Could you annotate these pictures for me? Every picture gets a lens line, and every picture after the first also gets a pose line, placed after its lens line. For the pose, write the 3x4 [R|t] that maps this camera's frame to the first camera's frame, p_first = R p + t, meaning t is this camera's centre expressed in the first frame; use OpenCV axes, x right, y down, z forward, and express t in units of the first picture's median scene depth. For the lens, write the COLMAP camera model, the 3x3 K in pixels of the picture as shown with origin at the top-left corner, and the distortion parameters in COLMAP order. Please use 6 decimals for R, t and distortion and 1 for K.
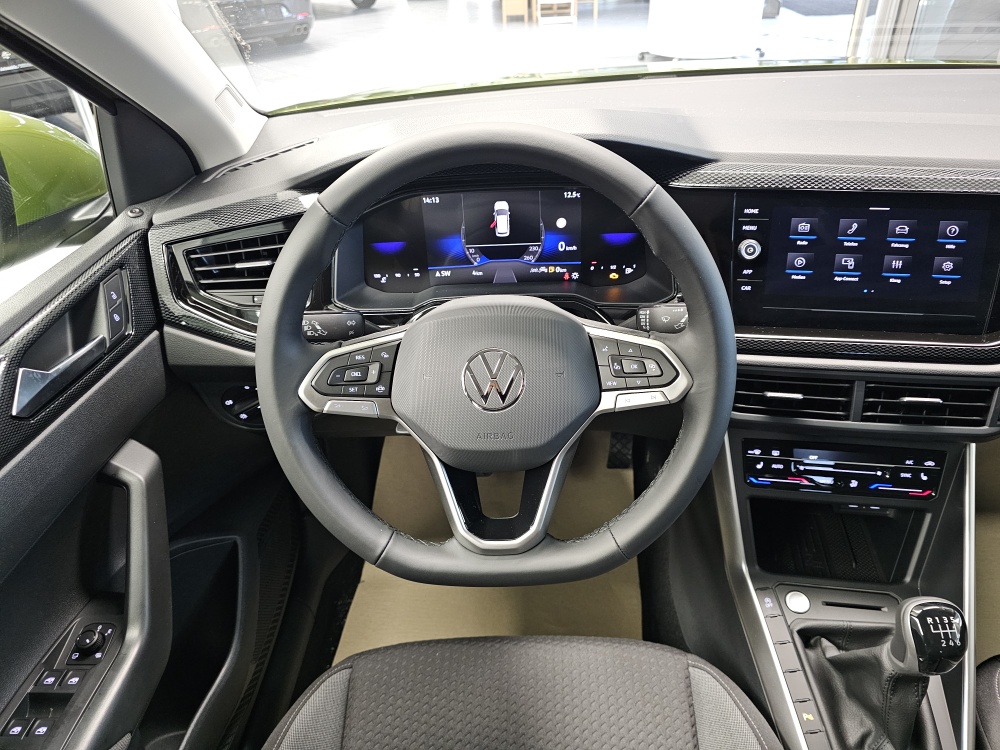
lens RADIAL K [[686.5, 0, 508.2], [0, 686.5, 379.0], [0, 0, 1]] dist [0.051991, -0.058433]
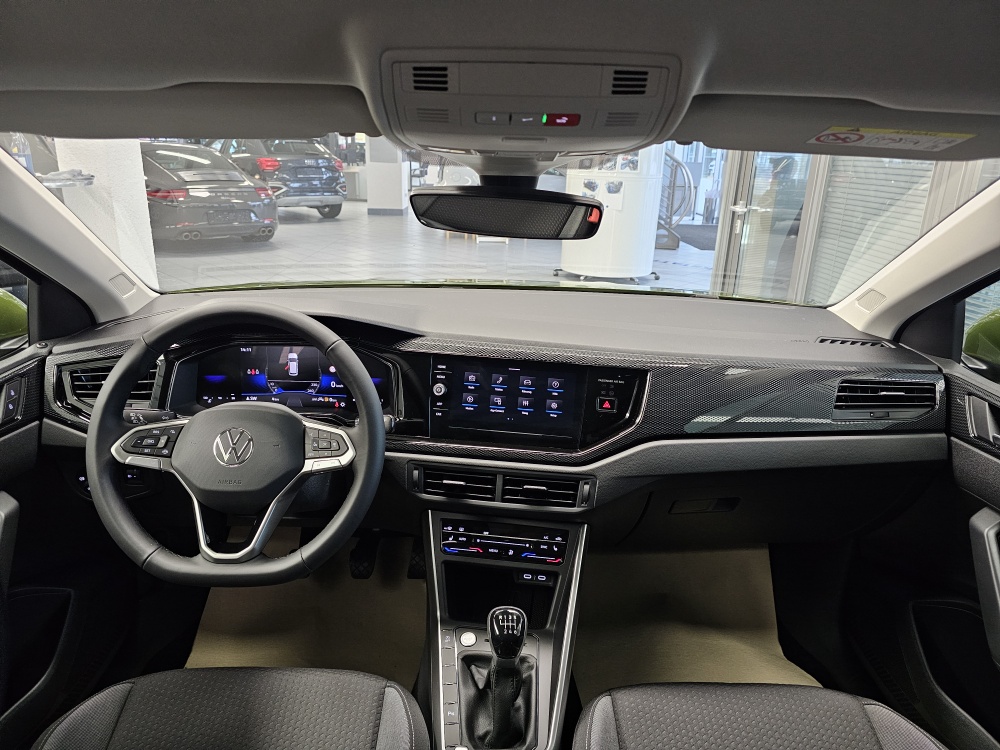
lens RADIAL K [[686.5, 0, 497.8], [0, 686.5, 366.0], [0, 0, 1]] dist [0.051991, -0.058433]
pose [[0.997111, 0.058944, 0.047912, 0.403627], [-0.042797, 0.957047, -0.286756, 0.205451], [-0.062757, 0.283877, 0.956805, -0.528045]]
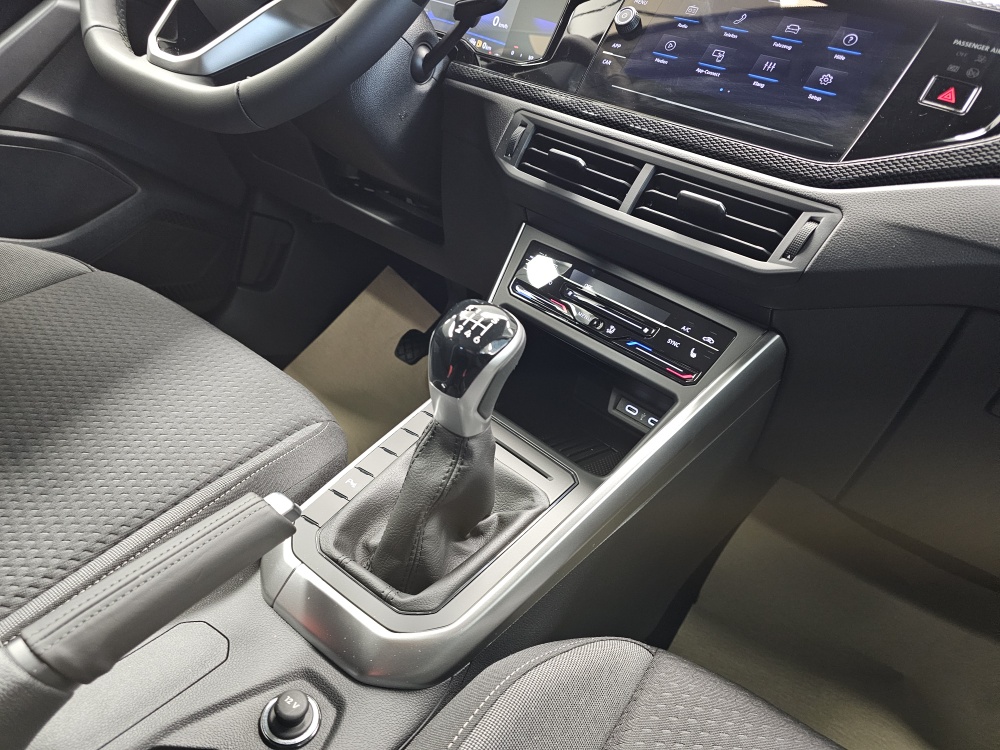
lens RADIAL K [[686.5, 0, 485.4], [0, 686.5, 368.2], [0, 0, 1]] dist [0.051991, -0.058433]
pose [[0.789396, 0.463202, -0.402862, 0.761618], [-0.556996, 0.816335, -0.152813, 0.404026], [0.258087, 0.345023, 0.902414, 0.314589]]
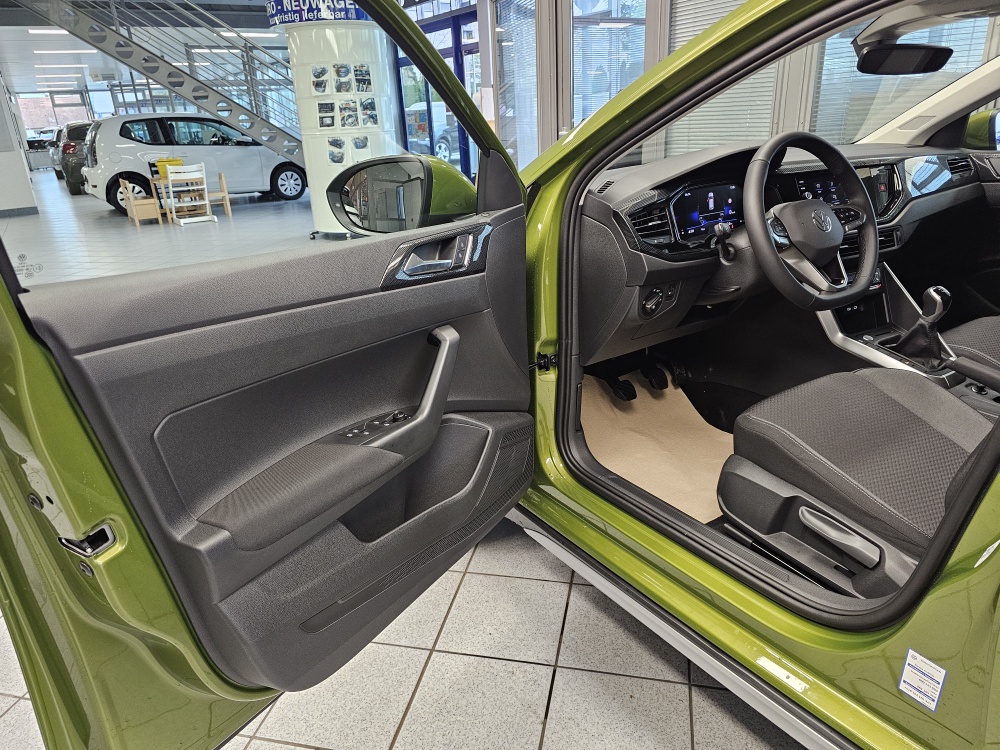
lens RADIAL K [[686.5, 0, 490.3], [0, 686.5, 382.2], [0, 0, 1]] dist [0.051991, -0.058433]
pose [[0.830989, -0.205366, 0.516994, -1.965599], [0.329381, 0.930580, -0.159775, 0.443927], [-0.448292, 0.303059, 0.840945, -0.352390]]
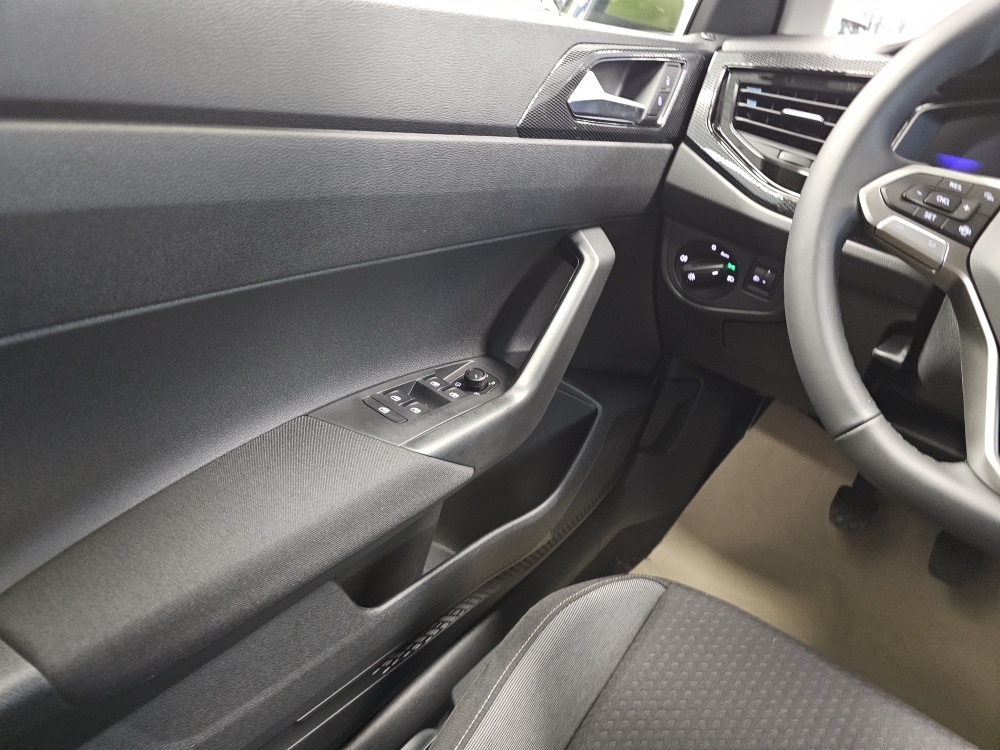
lens RADIAL K [[686.5, 0, 487.1], [0, 686.5, 358.3], [0, 0, 1]] dist [0.051991, -0.058433]
pose [[0.782981, 0.433230, -0.446378, -0.158440], [-0.492061, 0.870367, -0.018382, 0.327684], [0.380549, 0.234038, 0.894656, 0.128534]]
